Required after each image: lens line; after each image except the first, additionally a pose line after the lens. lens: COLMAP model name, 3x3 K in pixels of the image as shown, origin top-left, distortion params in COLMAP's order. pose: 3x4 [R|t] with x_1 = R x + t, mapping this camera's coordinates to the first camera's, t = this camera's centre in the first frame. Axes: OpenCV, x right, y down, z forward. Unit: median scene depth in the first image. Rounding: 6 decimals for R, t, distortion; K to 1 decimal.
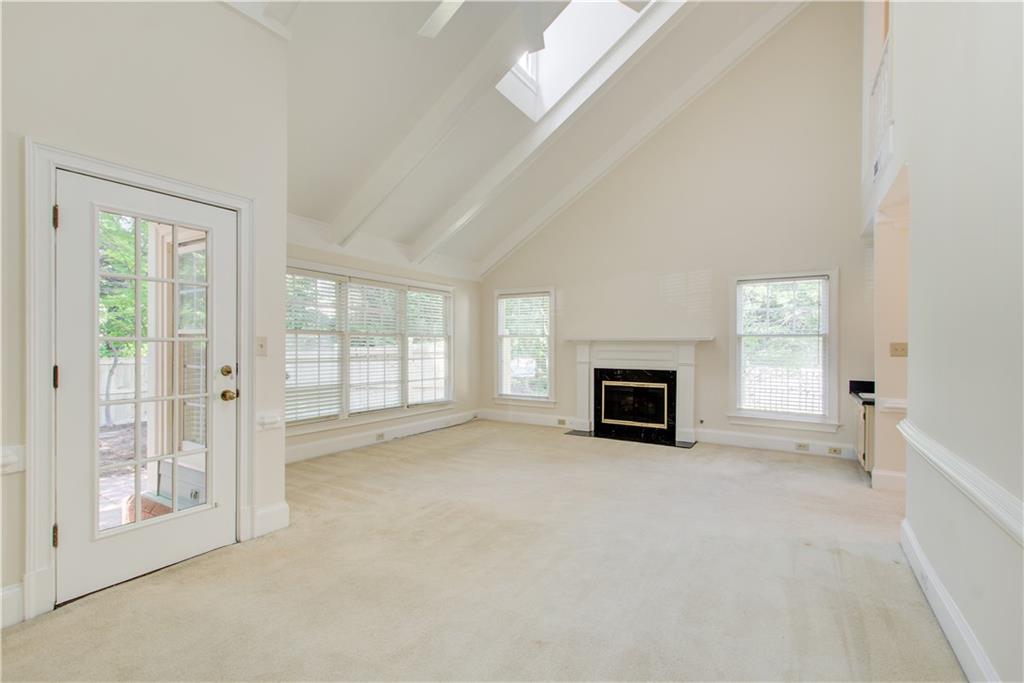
lens RADIAL K [[462.6, 0, 518.5], [0, 462.6, 345.9], [0, 0, 1]] dist [0.004592, -0.002008]
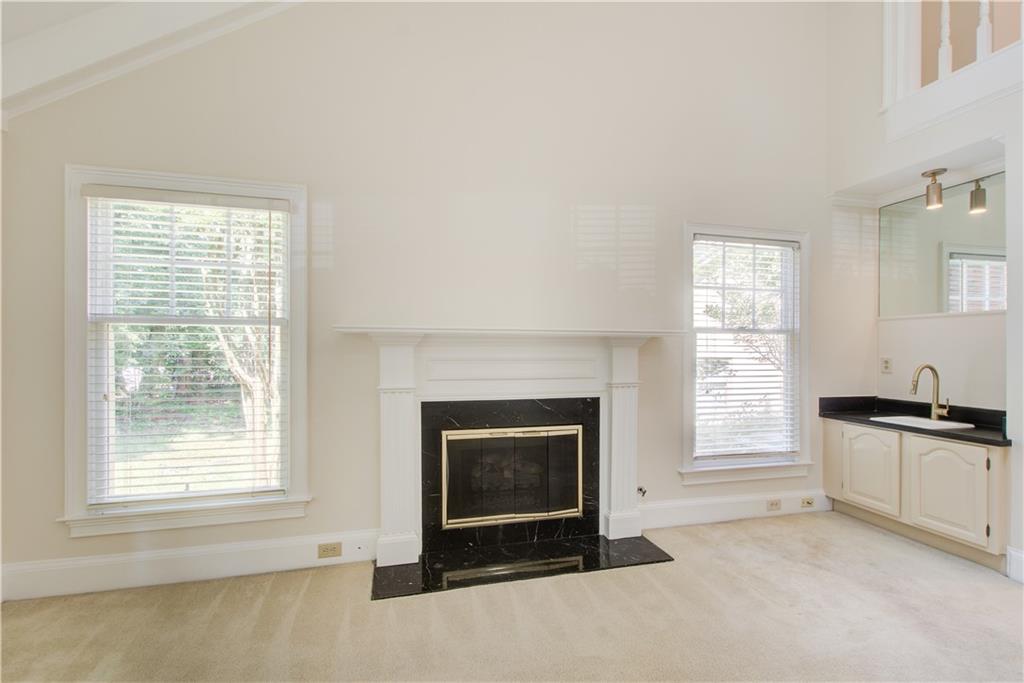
lens RADIAL K [[462.6, 0, 509.3], [0, 462.6, 347.4], [0, 0, 1]] dist [0.004592, -0.002008]
pose [[0.686412, -0.003091, 0.727207, -0.091145], [-0.000218, 0.999990, 0.004456, -0.002973], [-0.727213, -0.003217, 0.686404, 0.714092]]
